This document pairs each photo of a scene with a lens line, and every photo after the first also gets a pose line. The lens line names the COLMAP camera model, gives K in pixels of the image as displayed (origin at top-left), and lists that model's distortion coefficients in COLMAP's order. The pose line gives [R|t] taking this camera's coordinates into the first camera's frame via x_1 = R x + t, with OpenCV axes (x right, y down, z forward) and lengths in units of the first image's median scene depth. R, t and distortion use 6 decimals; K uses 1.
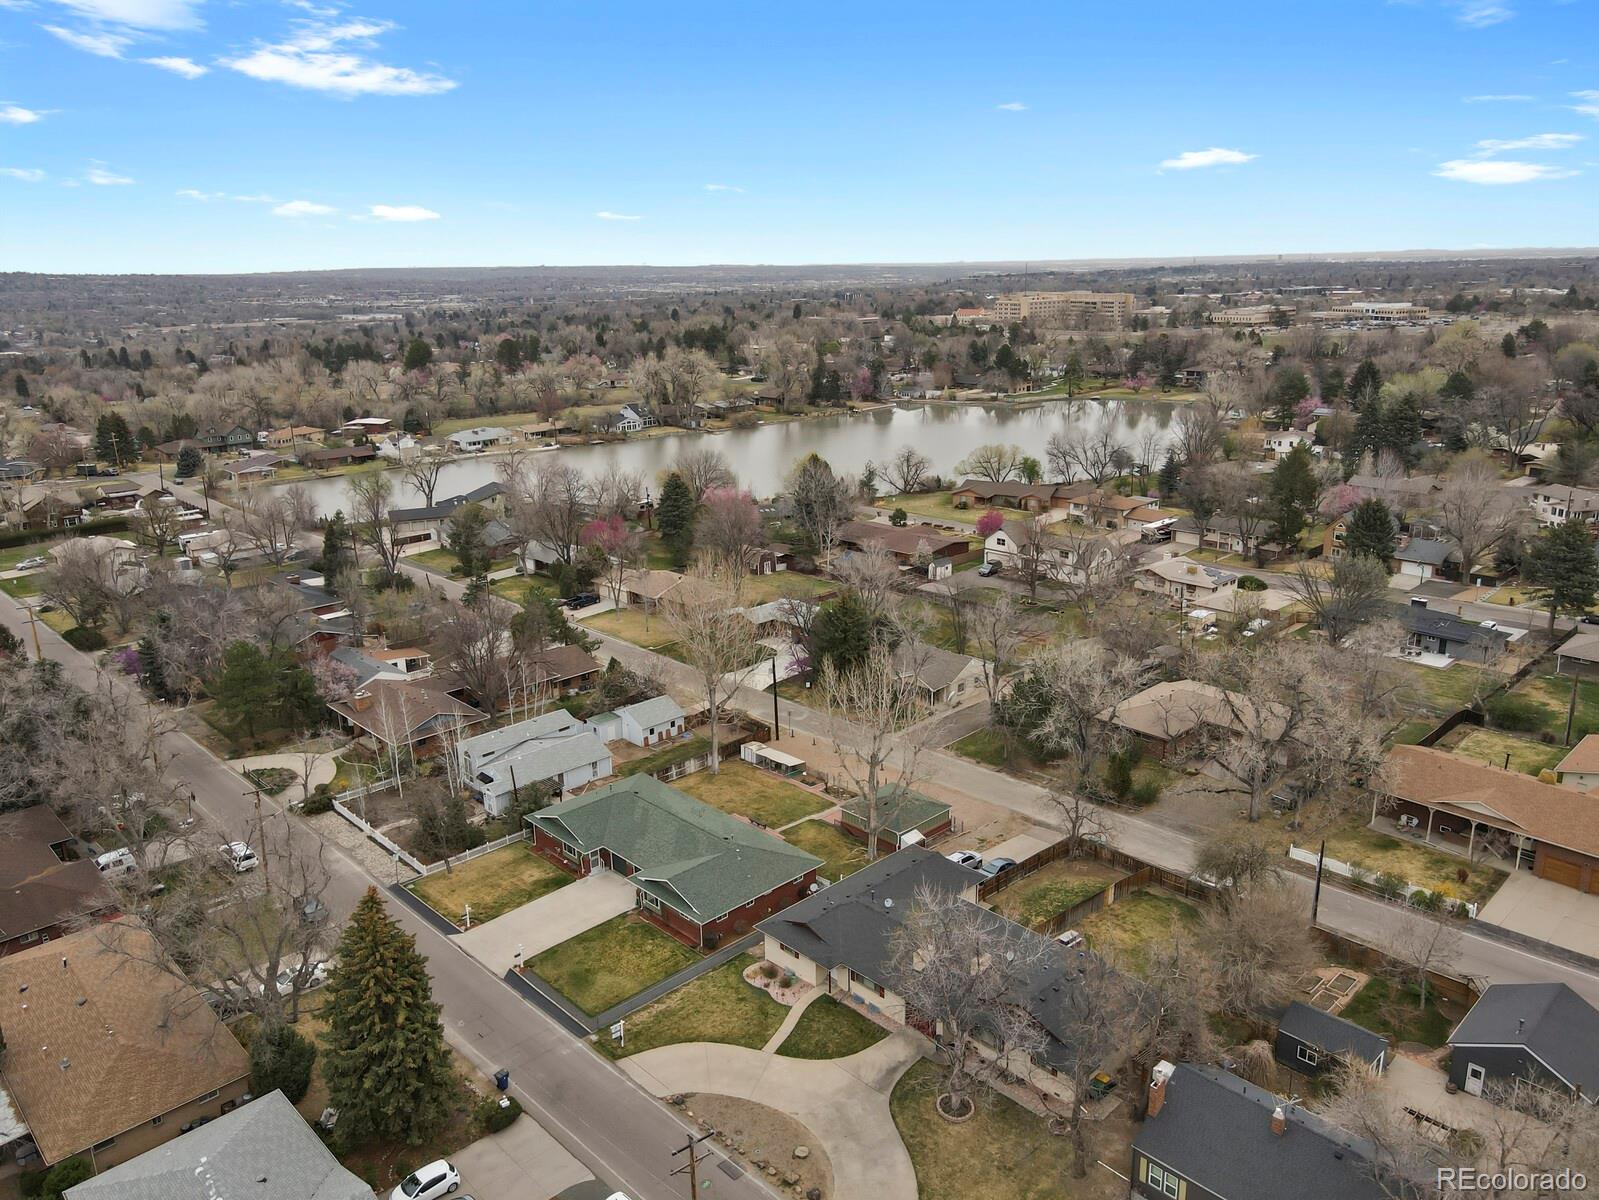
lens RADIAL K [[1175.3, 0, 792.7], [0, 1175.3, 594.1], [0, 0, 1]] dist [-0.013255, 0.048578]
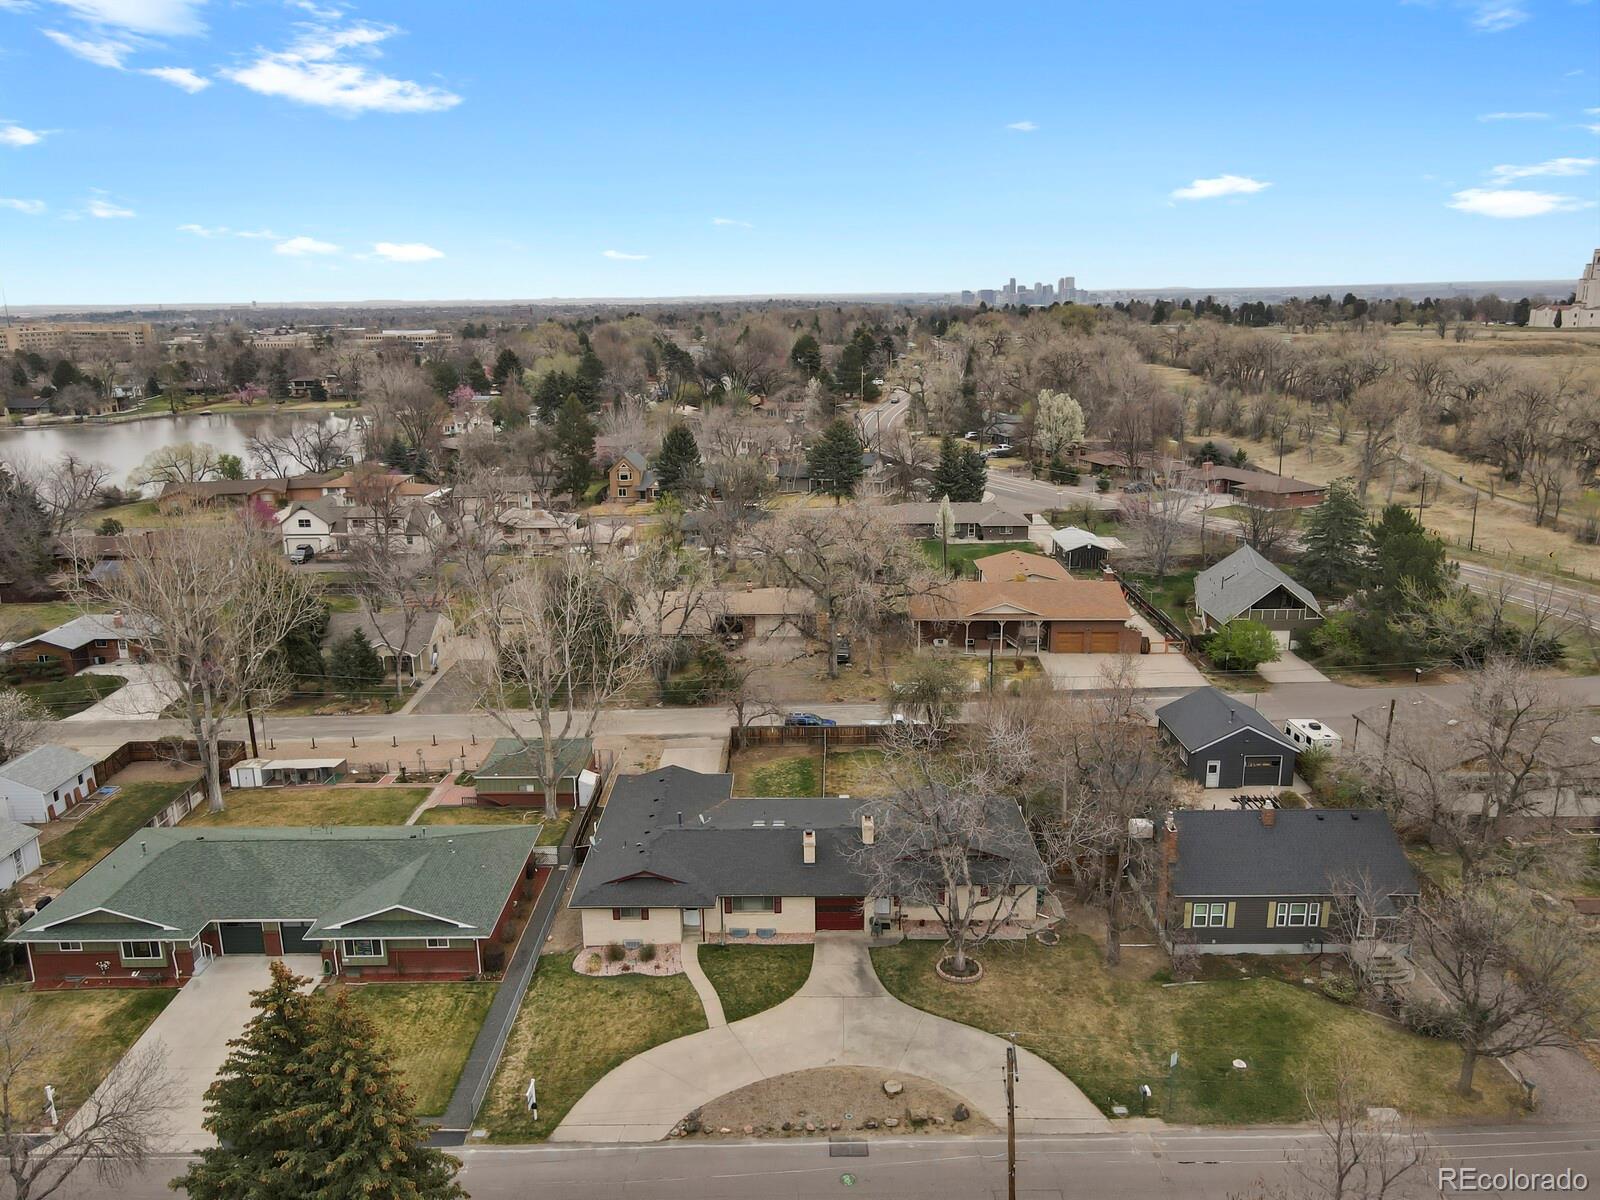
lens RADIAL K [[1176.0, 0, 793.2], [0, 1176.0, 594.1], [0, 0, 1]] dist [-0.013255, 0.048578]
pose [[0.695788, -0.167760, 0.698381, -0.351708], [0.194807, 0.979971, 0.041318, 0.077685], [-0.691324, 0.107301, 0.714533, 0.312253]]
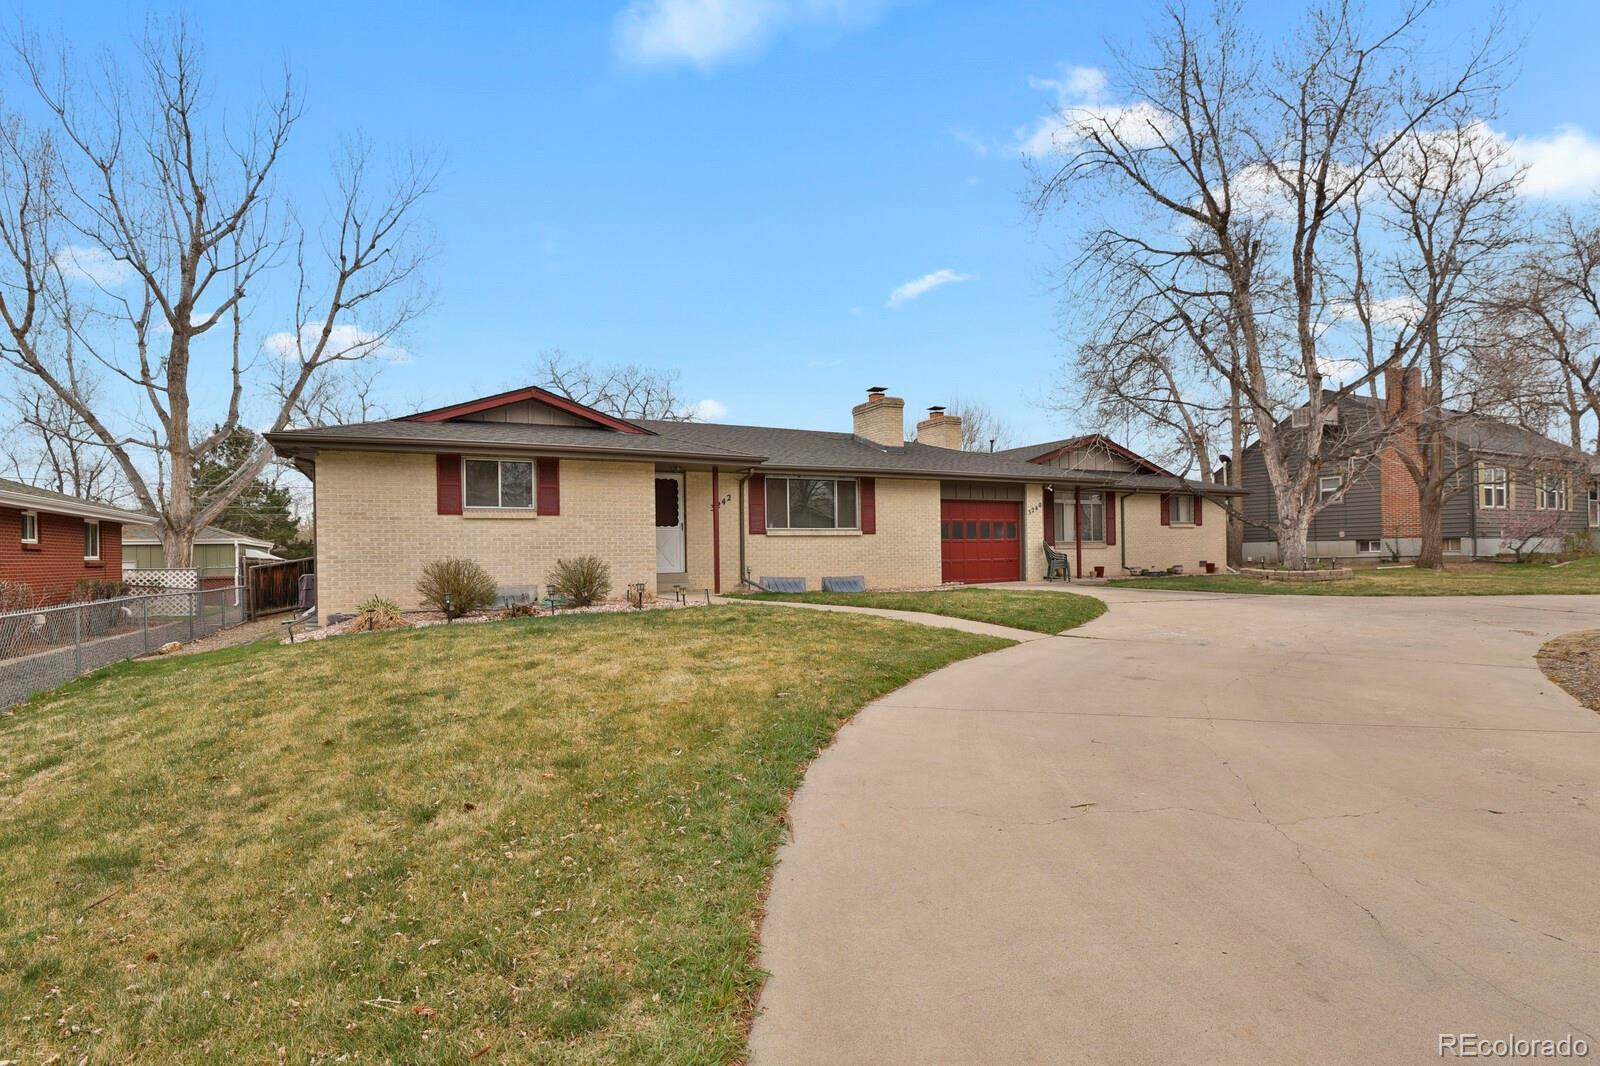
lens RADIAL K [[785.6, 0, 801.6], [0, 785.6, 553.3], [0, 0, 1]] dist [-0.020361, -0.005732]
pose [[0.286085, 0.015255, 0.958083, -0.111556], [0.273506, 0.956976, -0.096906, 0.289659], [-0.918341, 0.289765, 0.269605, 0.761677]]
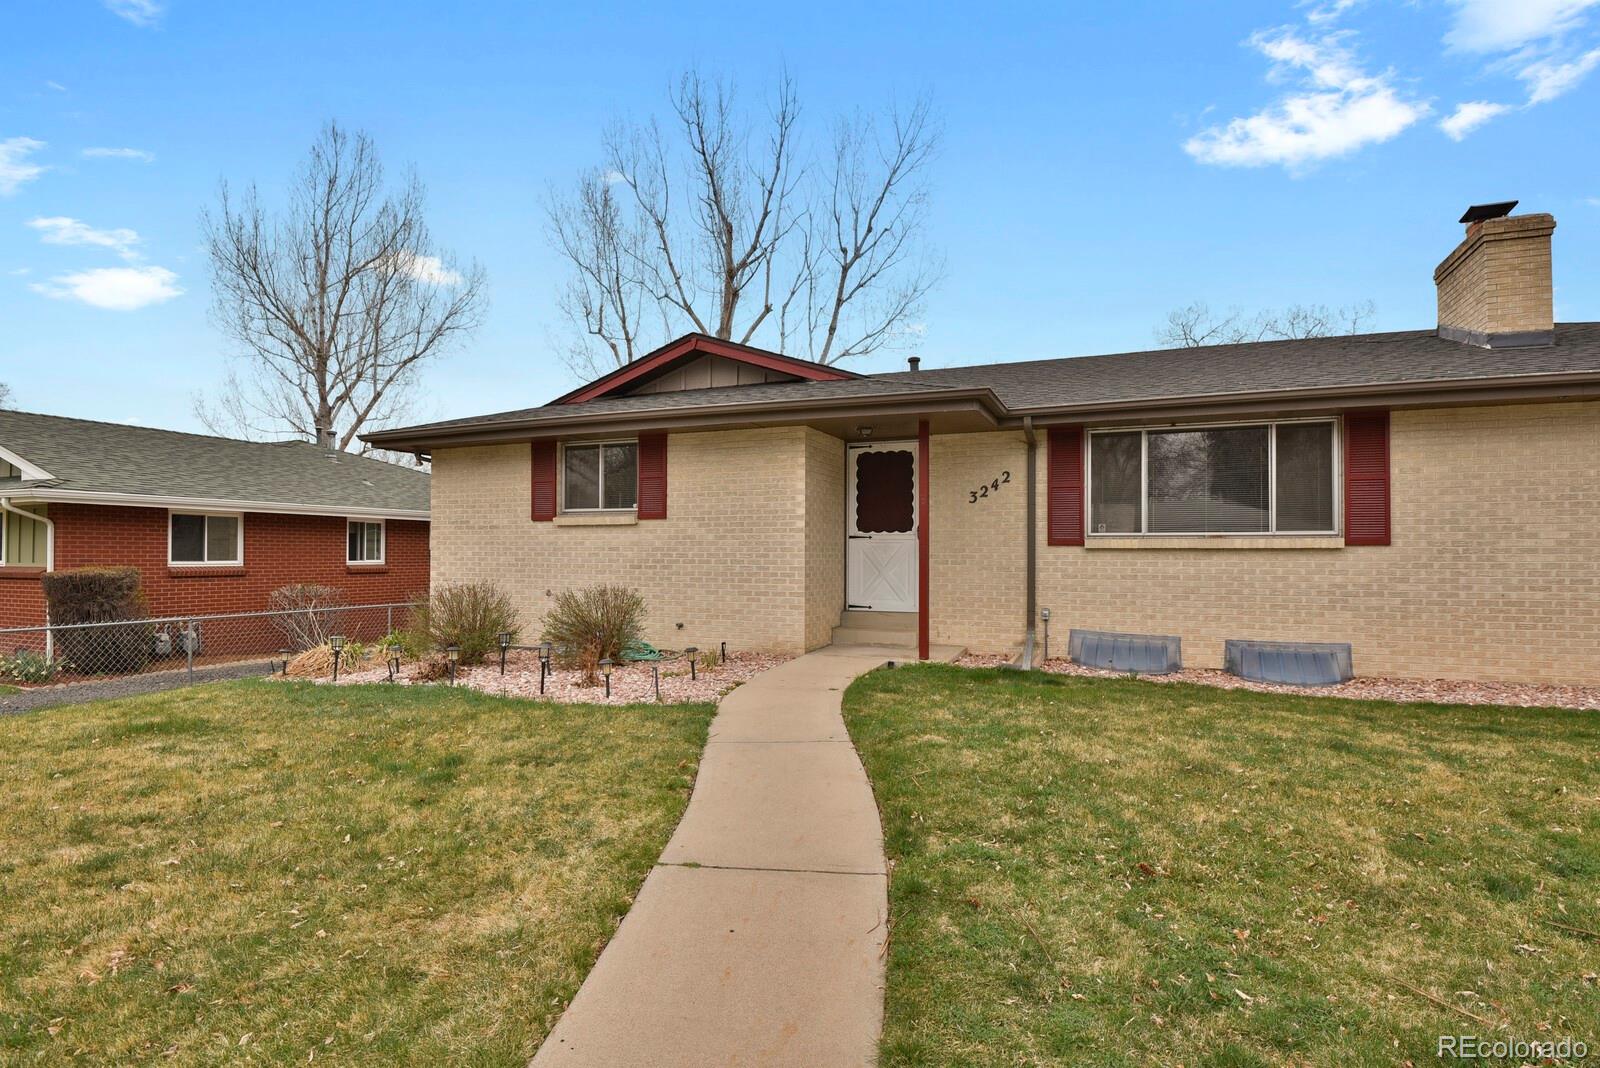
lens RADIAL K [[799.2, 0, 808.2], [0, 799.2, 548.0], [0, 0, 1]] dist [-0.020982, -0.006252]
pose [[0.915556, 0.024040, 0.401471, -0.017044], [0.091712, 0.959434, -0.266601, 0.287779], [-0.391594, 0.280908, 0.876211, 0.749798]]
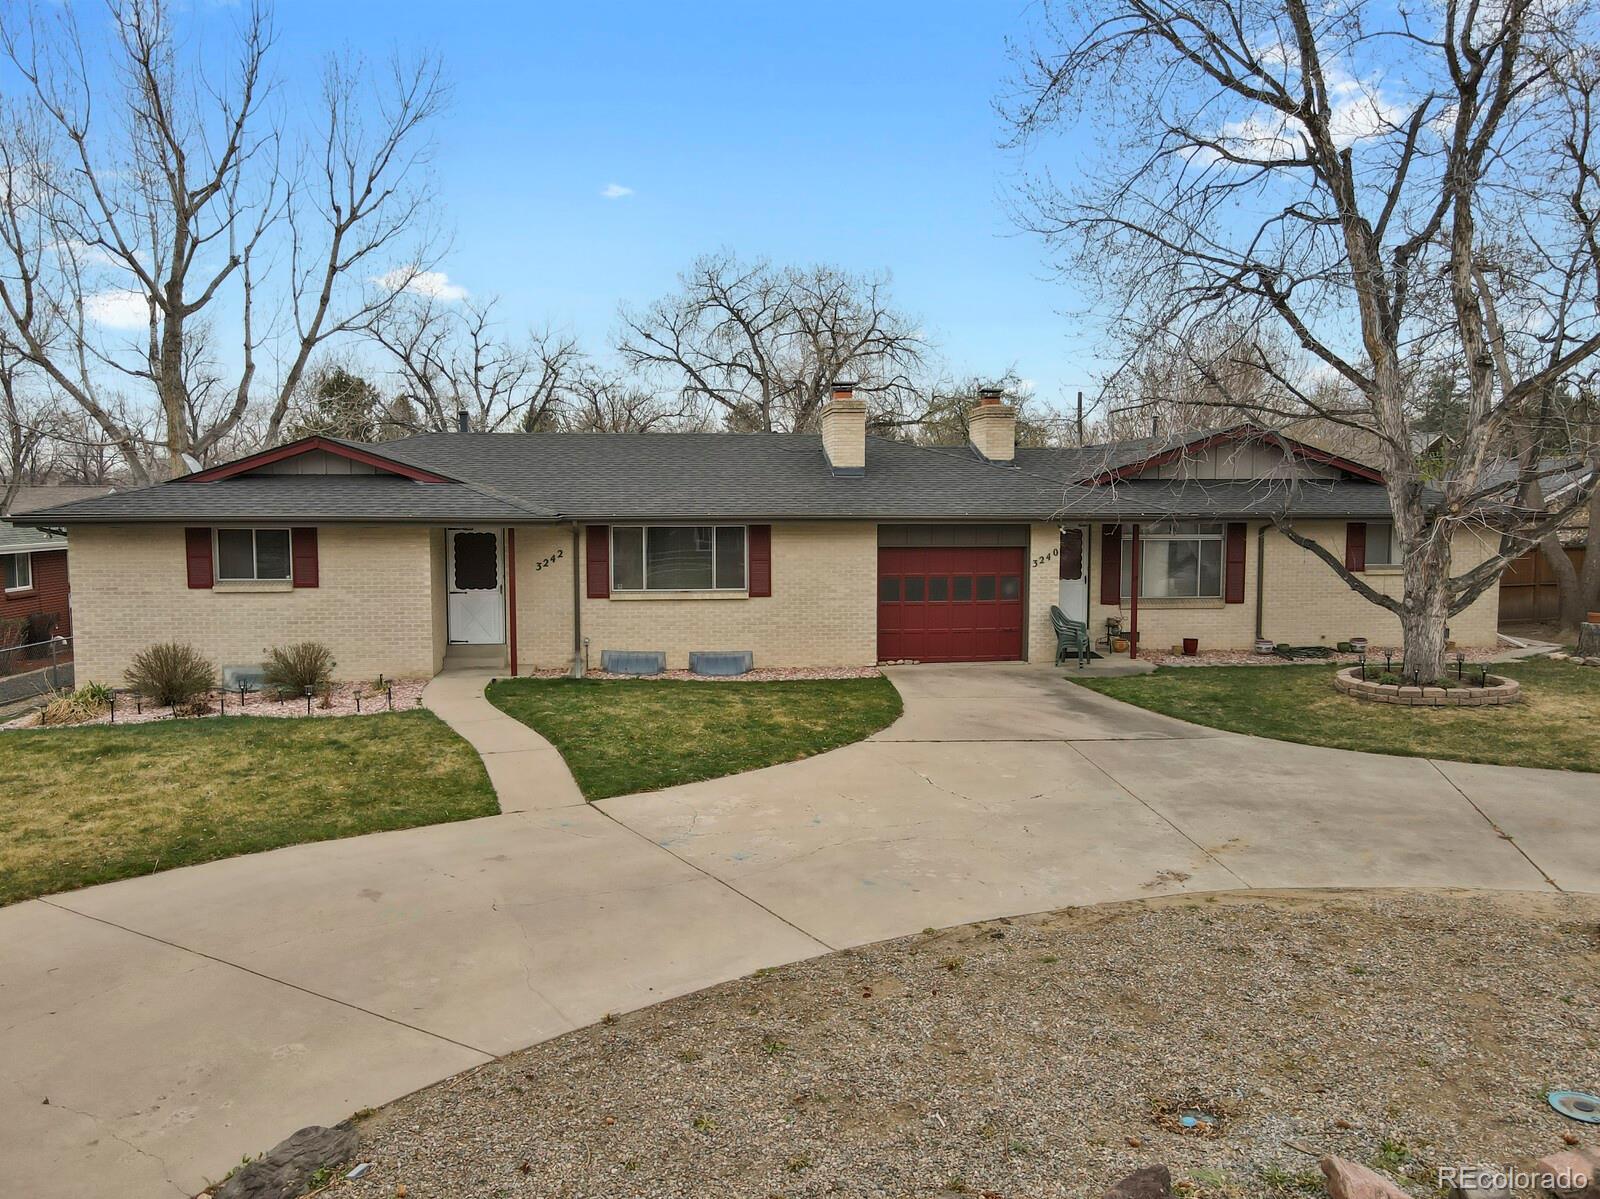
lens RADIAL K [[1176.0, 0, 793.2], [0, 1176.0, 593.6], [0, 0, 1]] dist [-0.013255, 0.048578]
pose [[0.615563, -0.044035, 0.786857, -0.093030], [0.206070, 0.972694, -0.106775, 0.294613], [-0.760669, 0.227874, 0.607829, 0.668304]]
